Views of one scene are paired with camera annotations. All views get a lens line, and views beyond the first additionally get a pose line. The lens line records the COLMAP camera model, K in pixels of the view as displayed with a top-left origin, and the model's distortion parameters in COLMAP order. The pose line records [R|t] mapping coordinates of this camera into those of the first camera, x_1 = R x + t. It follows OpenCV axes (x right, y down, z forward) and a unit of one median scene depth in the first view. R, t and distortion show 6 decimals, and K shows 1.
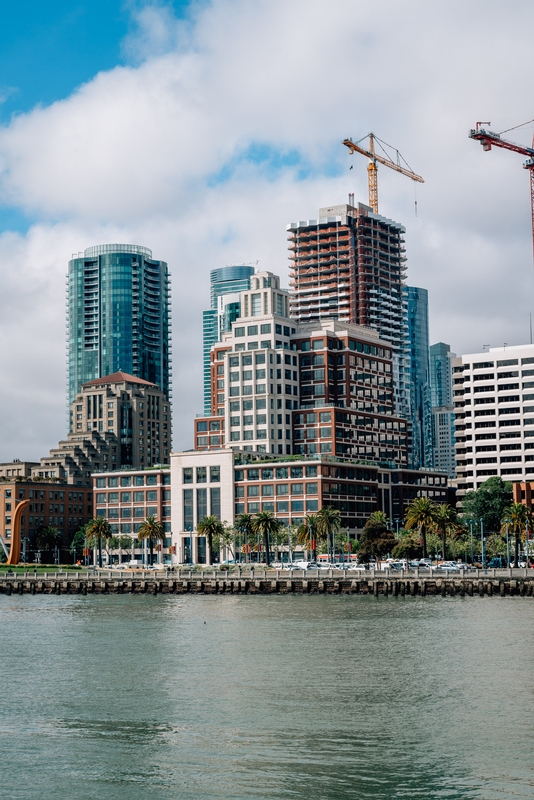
lens RADIAL K [[1375.2, 0, 270.1], [0, 1375.2, 404.0], [0, 0, 1]] dist [0.060298, 0.000000]
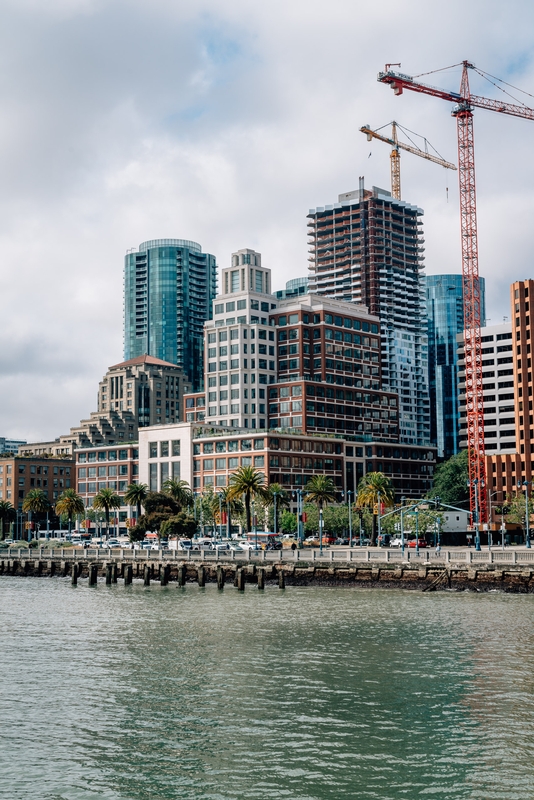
lens RADIAL K [[1138.4, 0, 269.9], [0, 1138.4, 401.3], [0, 0, 1]] dist [0.029264, 0.000000]
pose [[0.986569, -0.012682, -0.162855, 0.151558], [0.012660, 0.999919, -0.001177, 0.017387], [0.162856, -0.000901, 0.986649, 0.178549]]
